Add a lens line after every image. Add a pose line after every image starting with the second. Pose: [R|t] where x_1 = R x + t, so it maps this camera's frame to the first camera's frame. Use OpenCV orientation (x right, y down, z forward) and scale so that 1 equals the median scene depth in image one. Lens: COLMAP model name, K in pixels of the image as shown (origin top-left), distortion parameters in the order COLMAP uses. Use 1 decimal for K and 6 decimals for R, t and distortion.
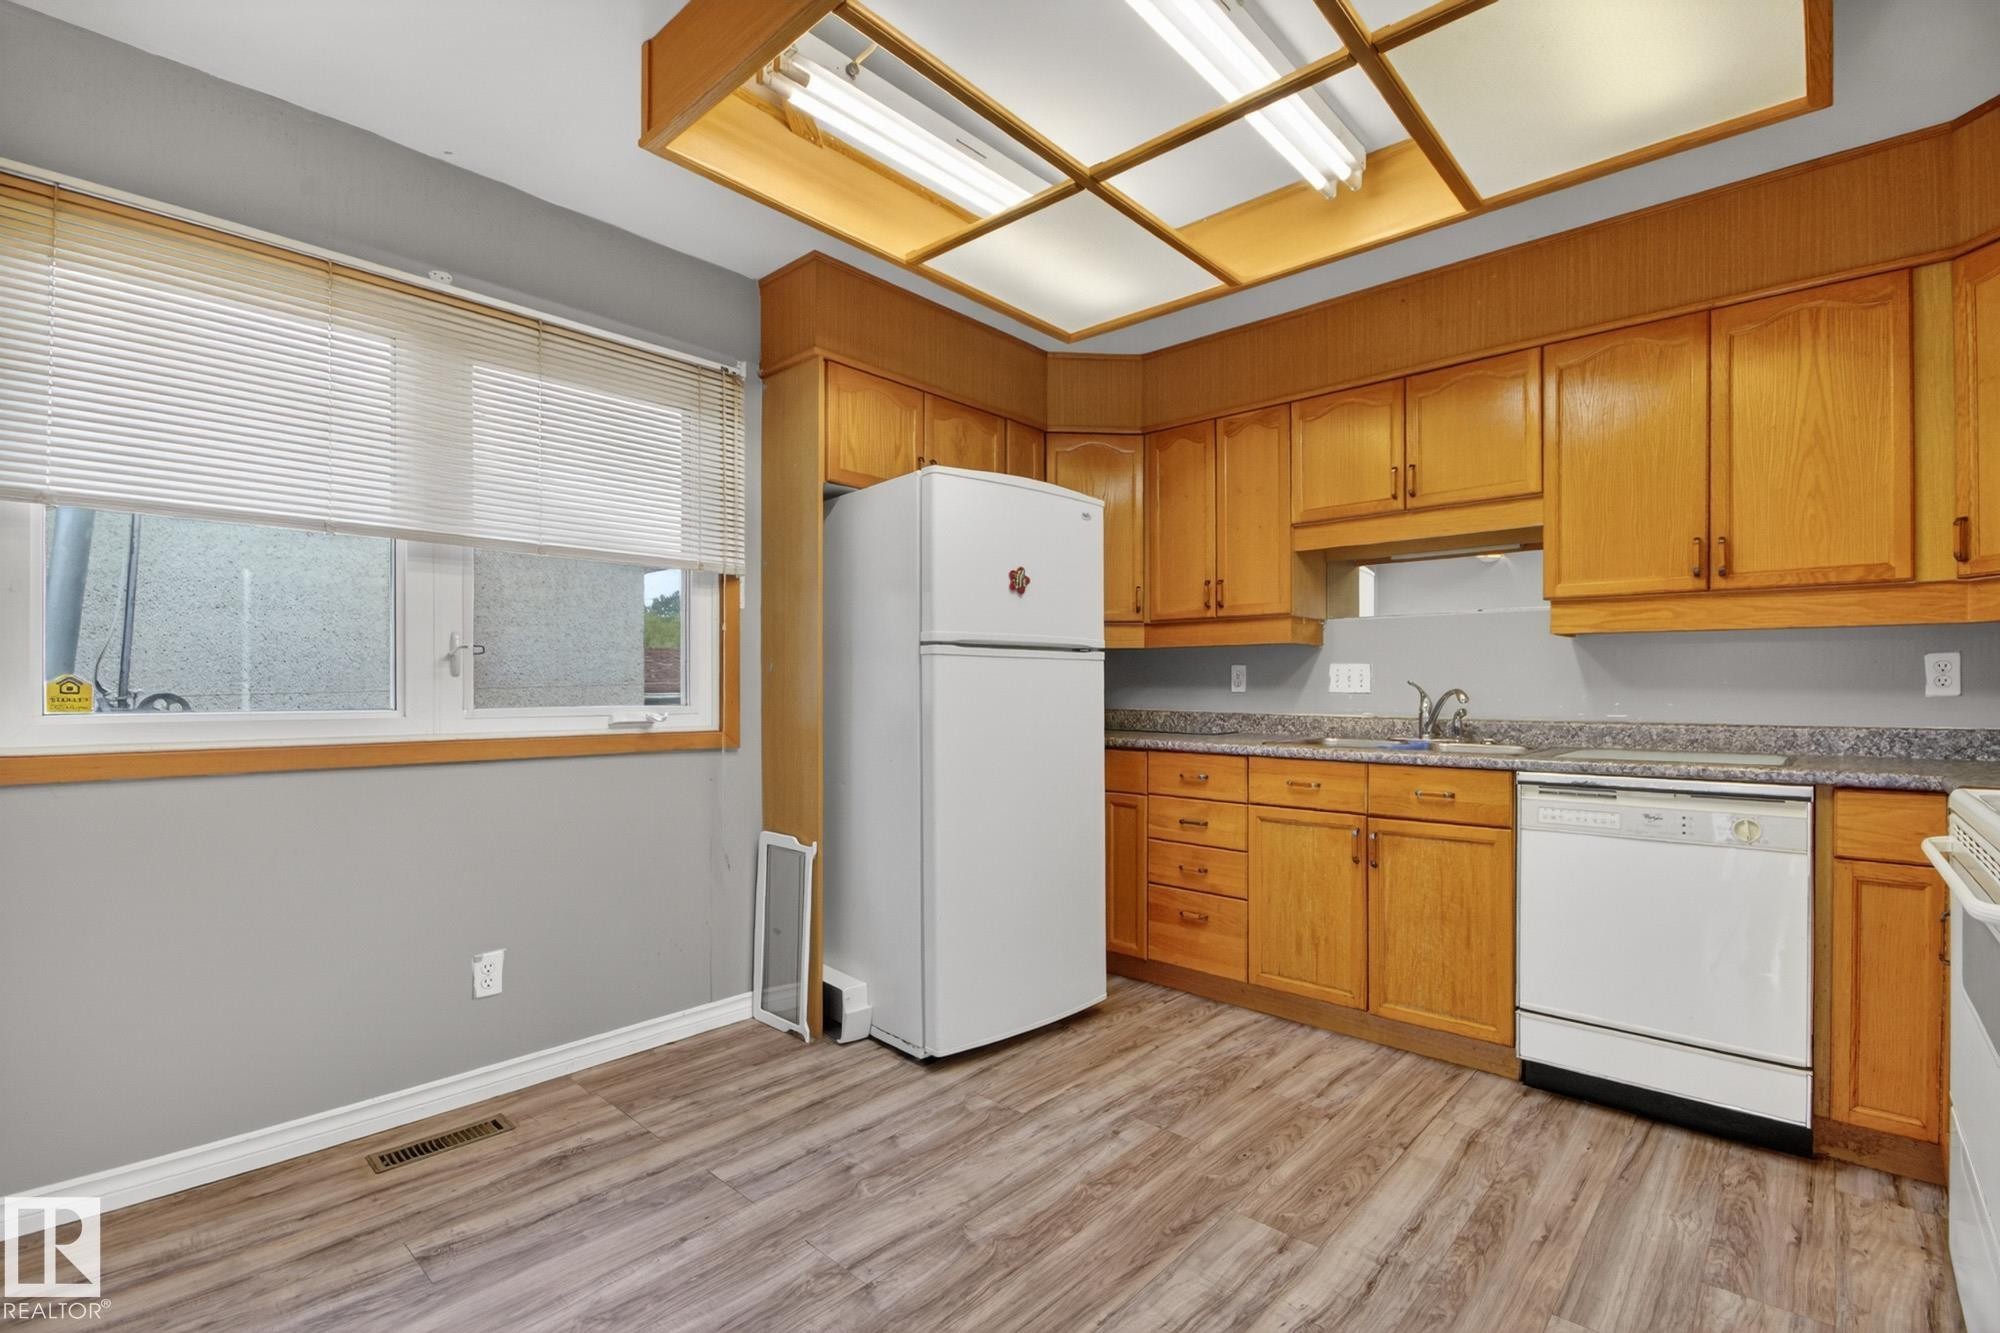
lens RADIAL K [[904.5, 0, 1013.5], [0, 904.5, 688.2], [0, 0, 1]] dist [0.022780, -0.004343]
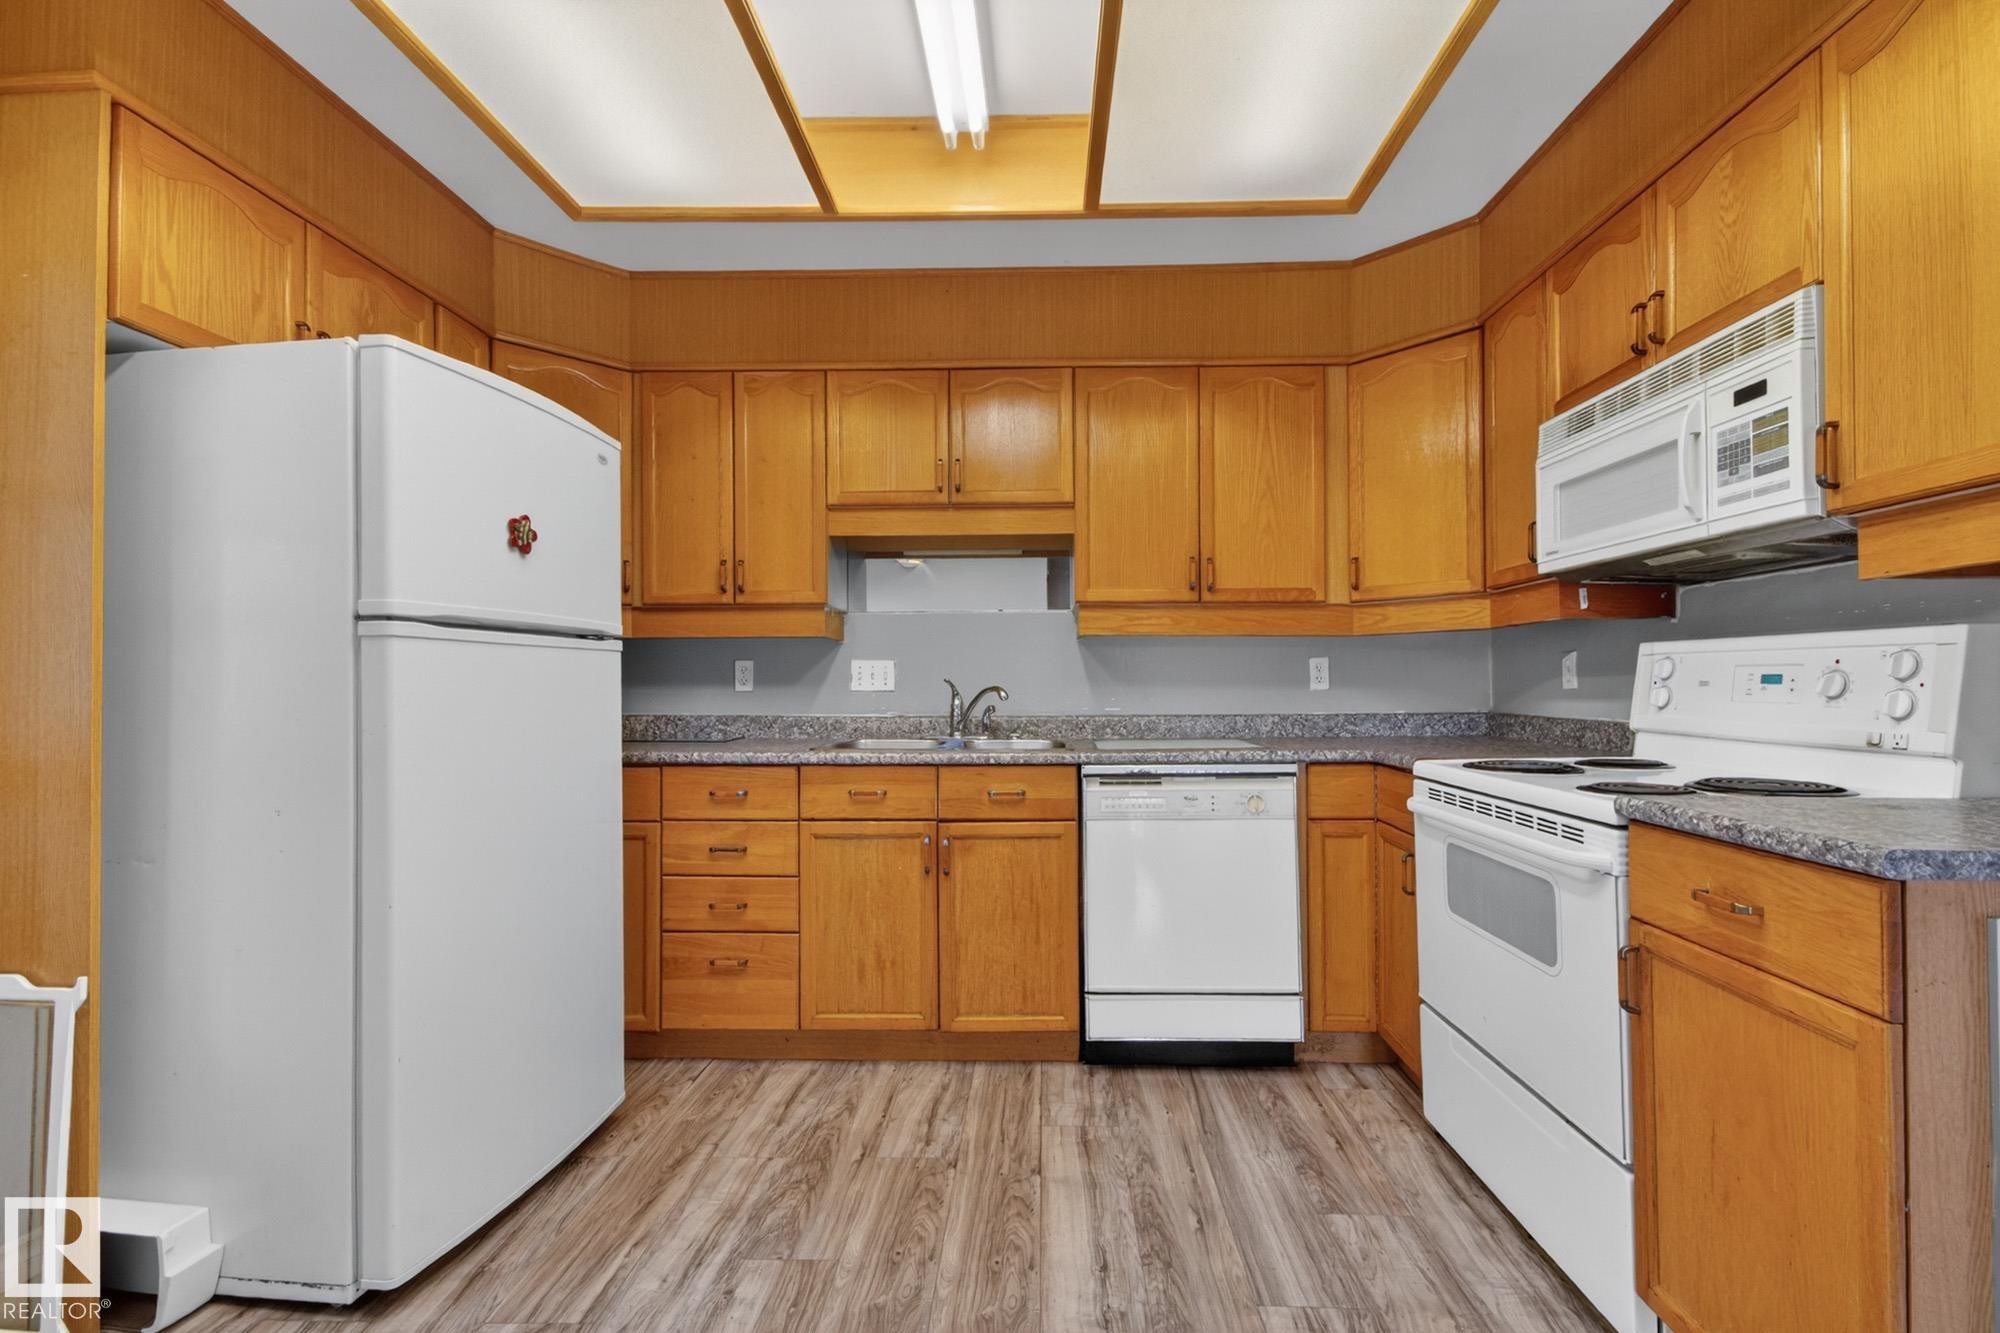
lens RADIAL K [[904.5, 0, 1011.1], [0, 904.5, 669.2], [0, 0, 1]] dist [0.022780, -0.004343]
pose [[0.762400, 0.005992, 0.647078, -0.167838], [0.004865, 0.999876, -0.014991, -0.003218], [-0.647087, 0.014578, 0.762277, 0.240217]]
